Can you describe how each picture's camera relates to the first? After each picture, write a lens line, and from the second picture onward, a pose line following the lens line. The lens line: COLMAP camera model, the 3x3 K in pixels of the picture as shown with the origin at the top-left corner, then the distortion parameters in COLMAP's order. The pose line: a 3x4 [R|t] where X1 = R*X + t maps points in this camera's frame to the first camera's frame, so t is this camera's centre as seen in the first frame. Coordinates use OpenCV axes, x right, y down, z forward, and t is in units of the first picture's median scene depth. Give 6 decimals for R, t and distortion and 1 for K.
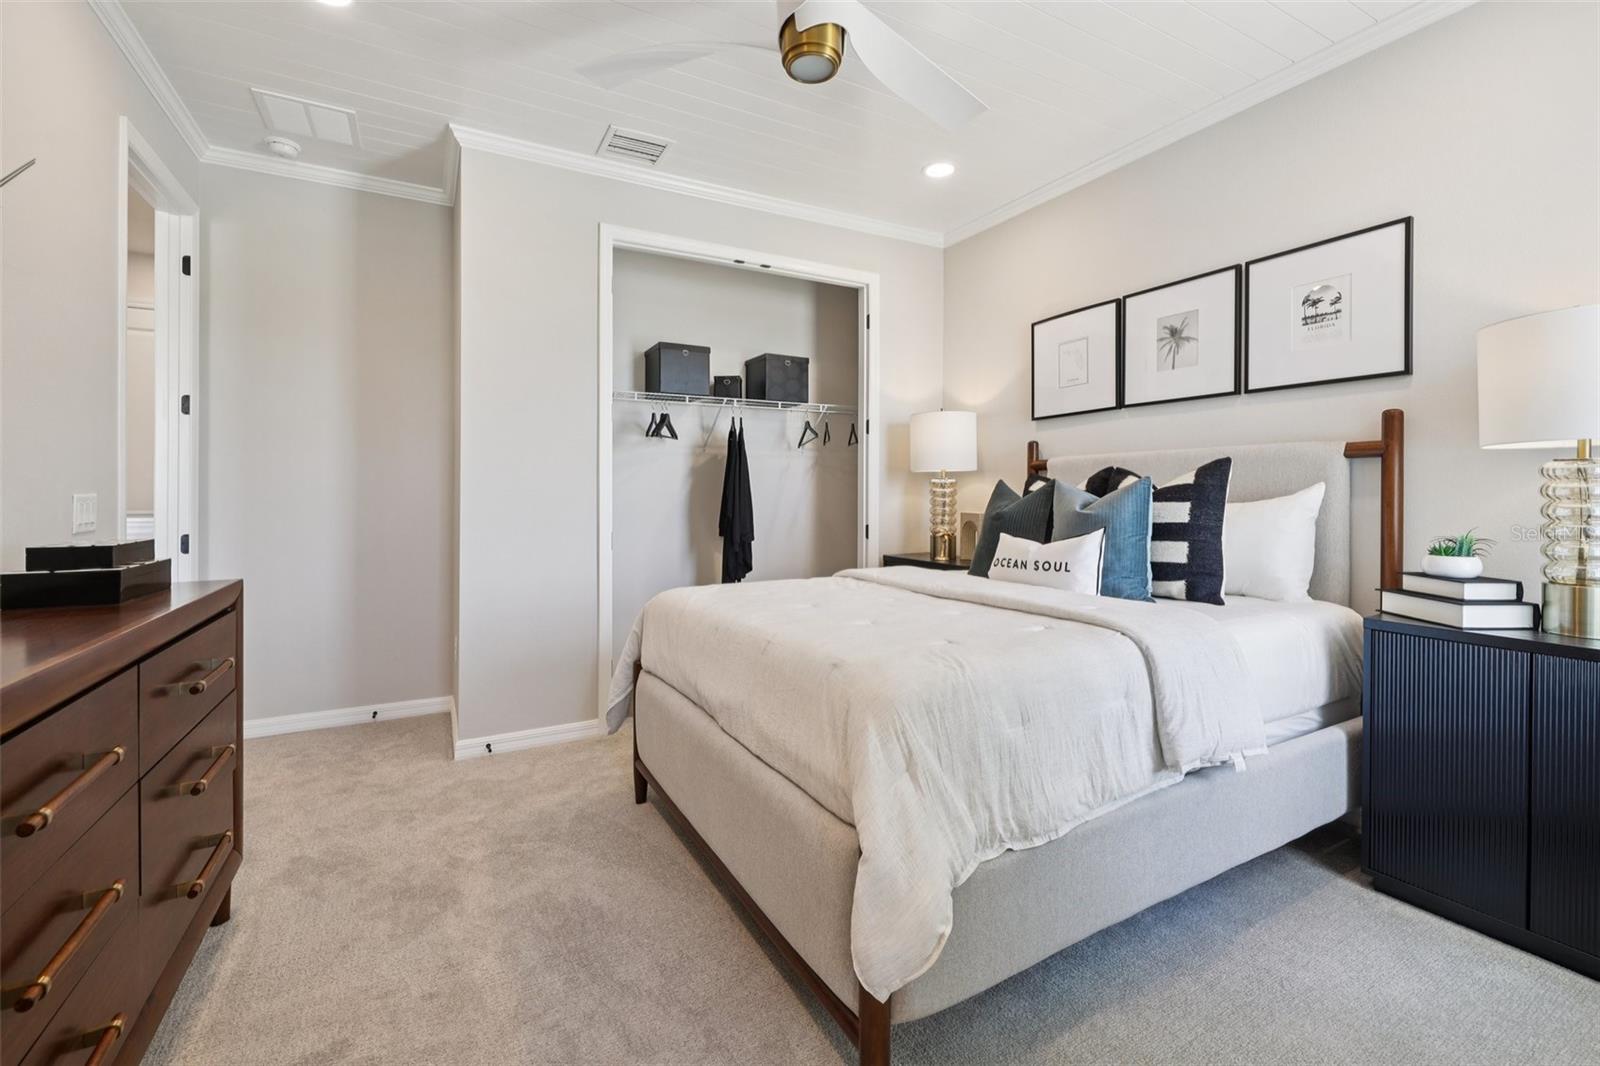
lens RADIAL K [[676.8, 0, 821.4], [0, 676.8, 502.0], [0, 0, 1]] dist [-0.001818, 0.000839]
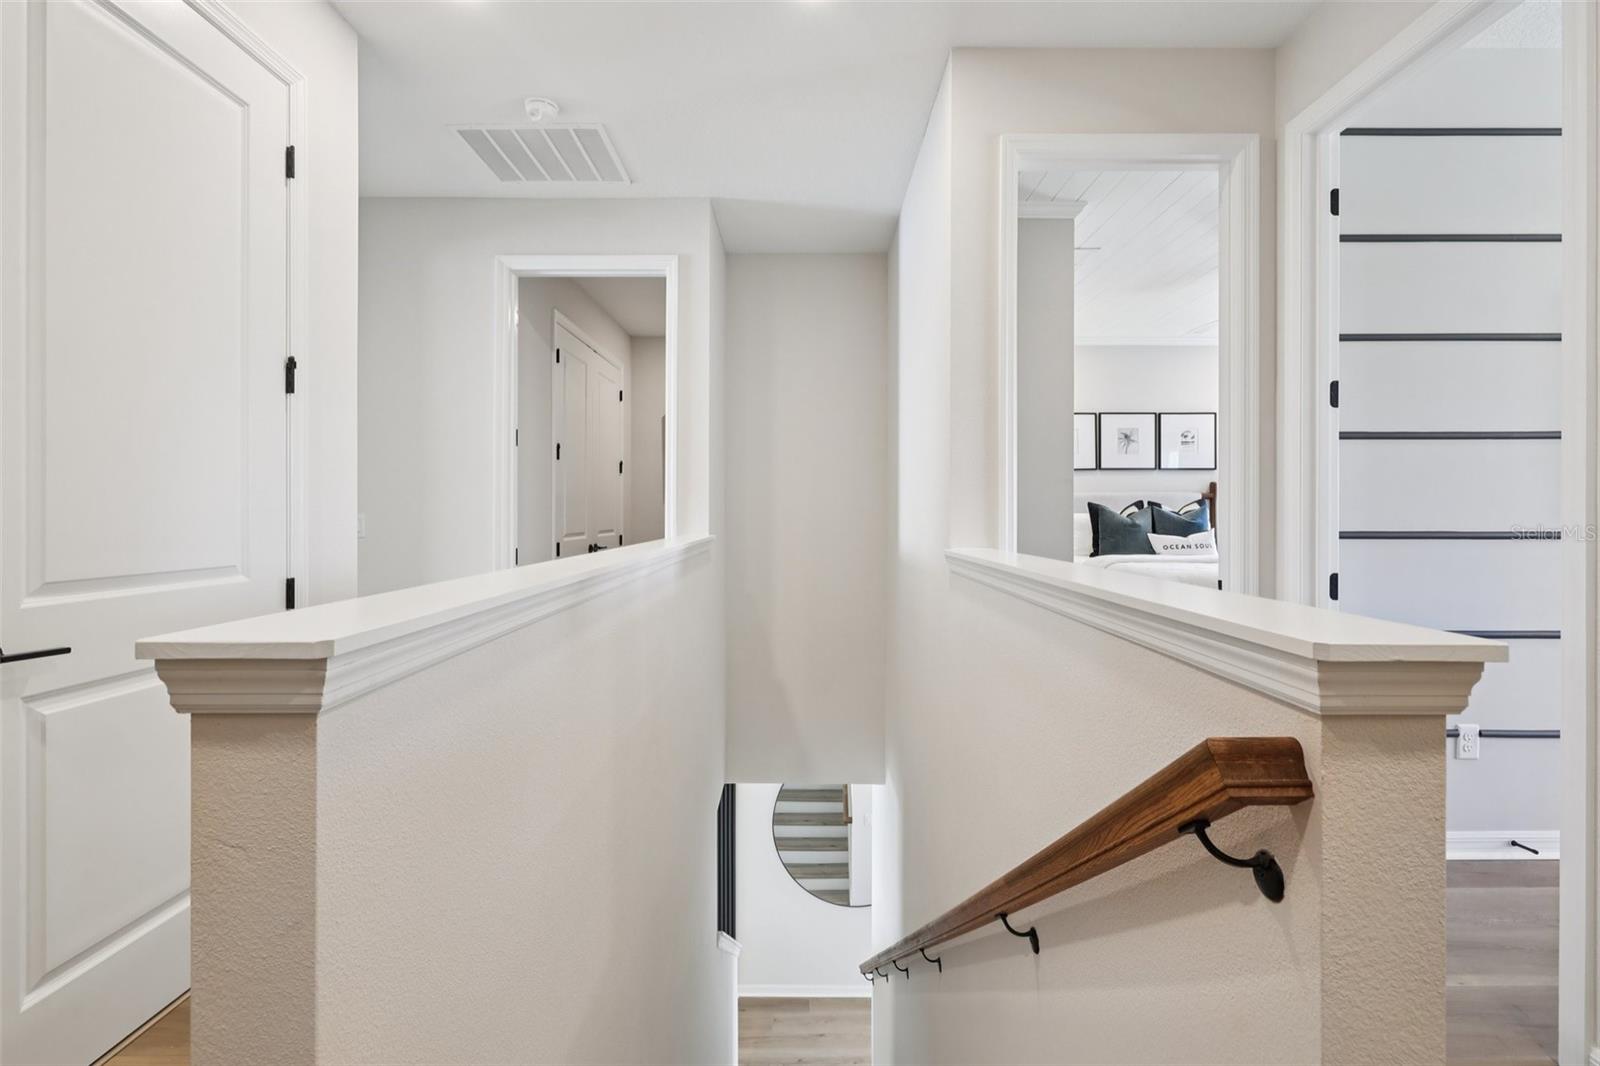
lens RADIAL K [[676.8, 0, 805.7], [0, 676.8, 518.3], [0, 0, 1]] dist [-0.001818, 0.000839]
pose [[0.506633, -0.006670, 0.862136, -1.803067], [0.012852, 0.999917, 0.000183, -0.010263], [-0.862066, 0.010987, 0.506677, 0.803640]]
